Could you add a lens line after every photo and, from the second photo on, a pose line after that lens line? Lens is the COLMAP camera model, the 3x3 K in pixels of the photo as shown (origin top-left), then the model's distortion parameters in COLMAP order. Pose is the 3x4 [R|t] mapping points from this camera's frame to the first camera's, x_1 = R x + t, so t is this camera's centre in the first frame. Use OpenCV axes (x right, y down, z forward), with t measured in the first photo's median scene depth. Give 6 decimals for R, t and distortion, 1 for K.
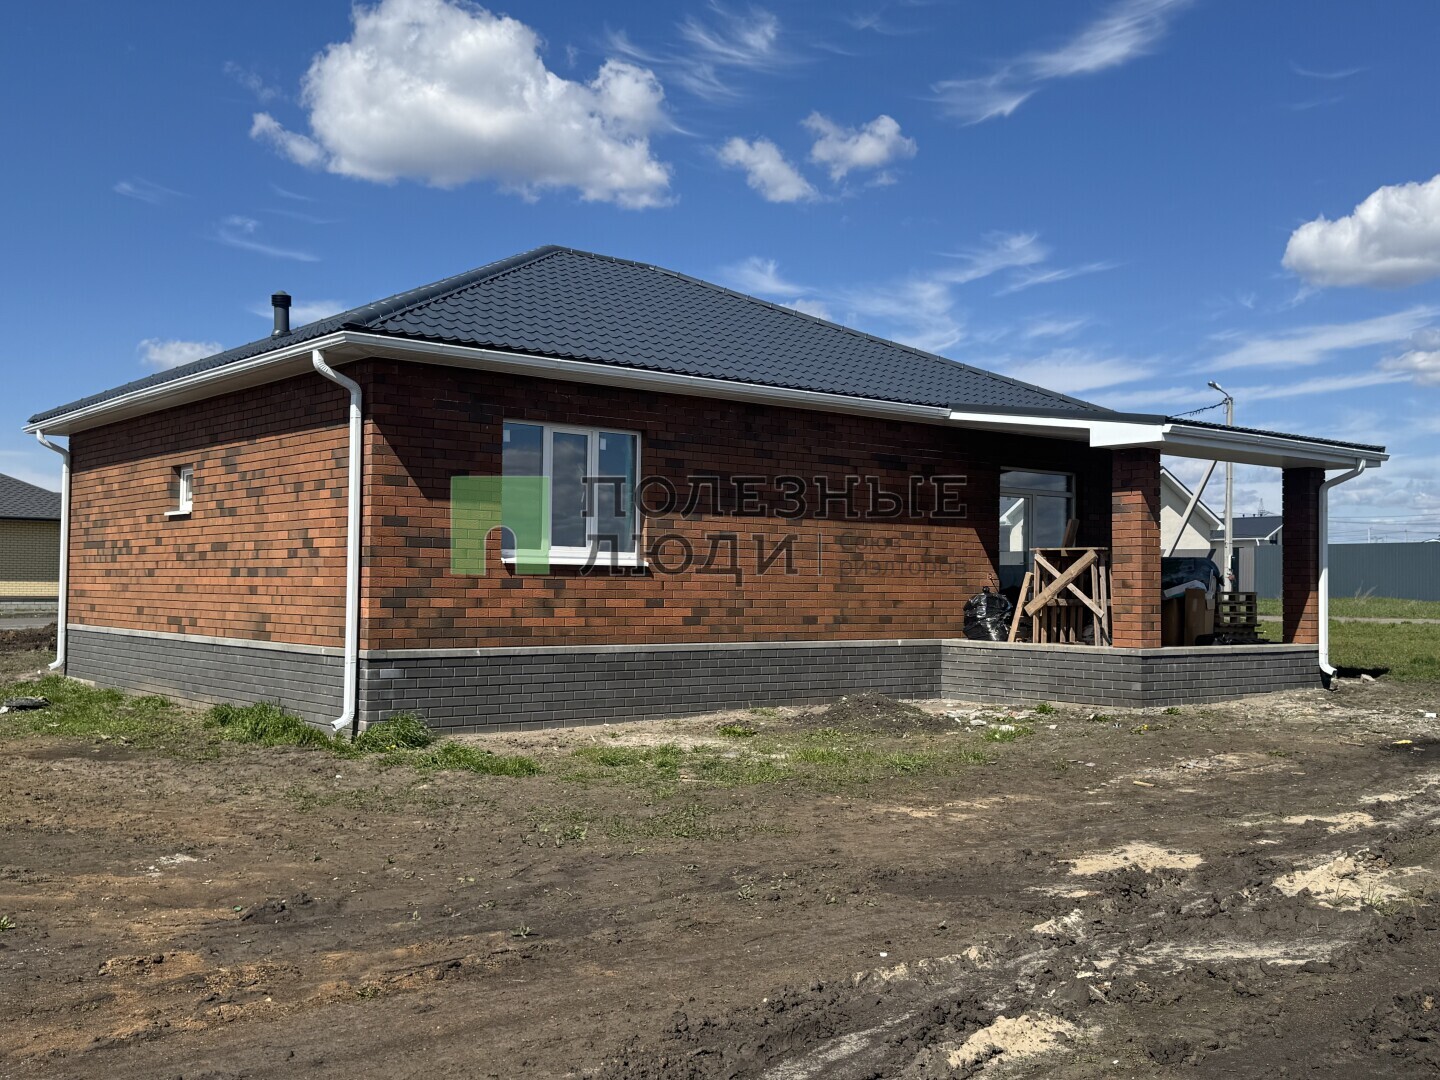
lens RADIAL K [[1448.2, 0, 719.6], [0, 1448.2, 540.9], [0, 0, 1]] dist [0.021114, 0.000000]
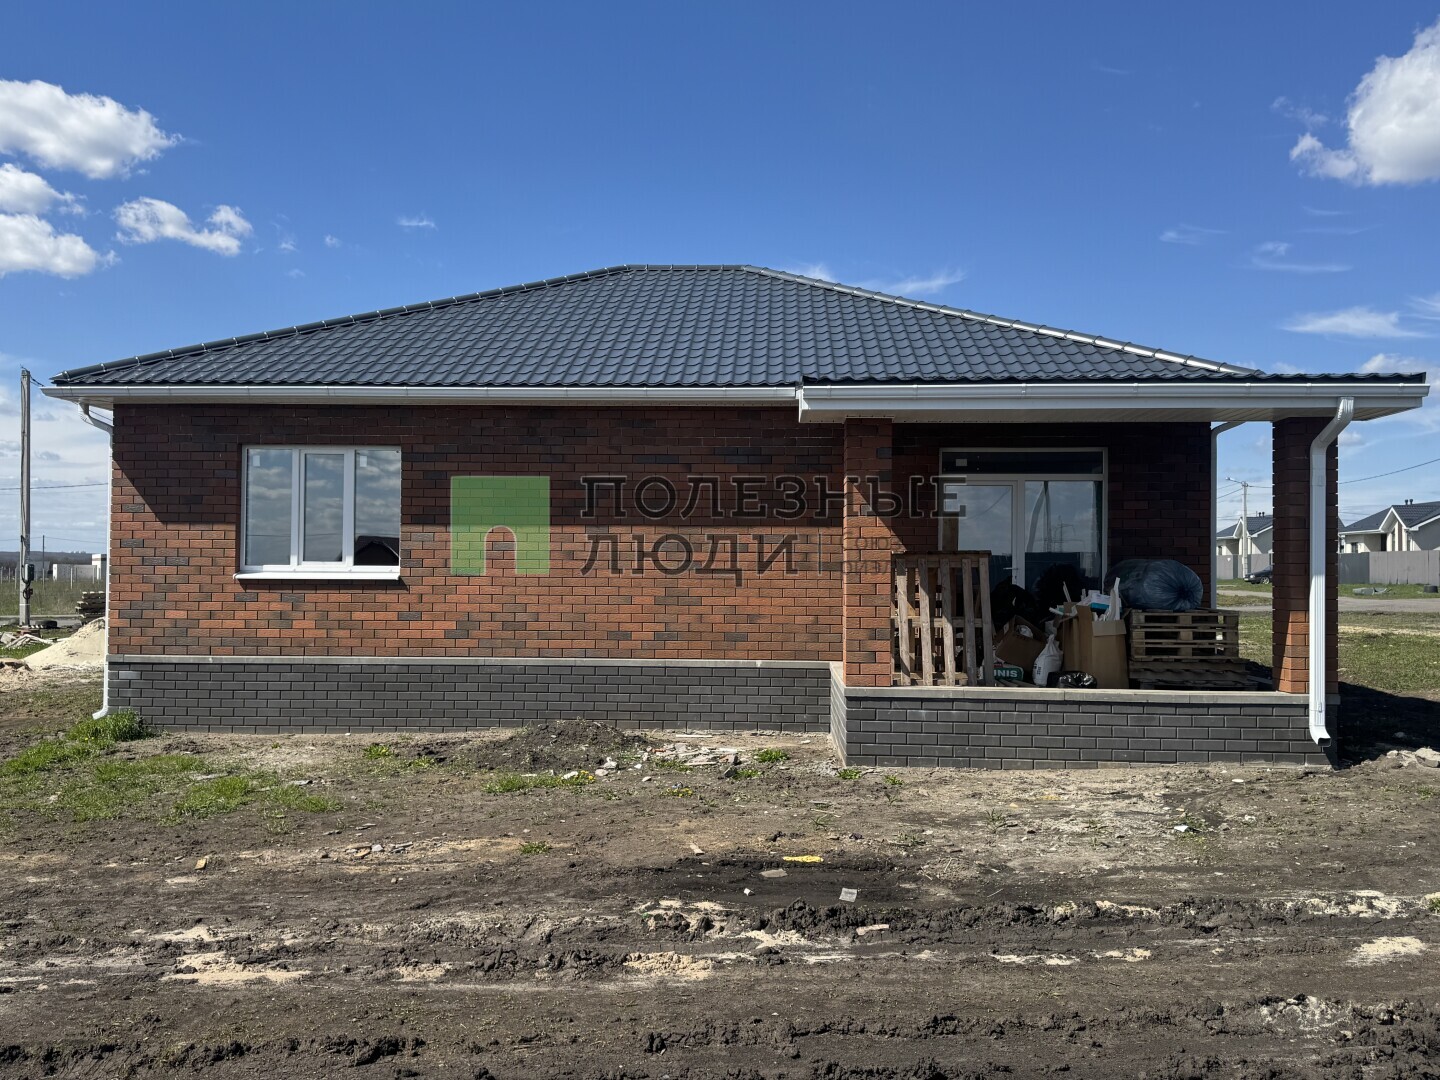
lens RADIAL K [[1273.6, 0, 720.0], [0, 1273.6, 542.5], [0, 0, 1]] dist [0.041170, -0.001499]
pose [[0.744181, -0.021721, -0.667625, 0.708347], [0.022678, 0.999717, -0.007248, 0.003276], [0.667593, -0.009747, 0.744462, 0.484929]]
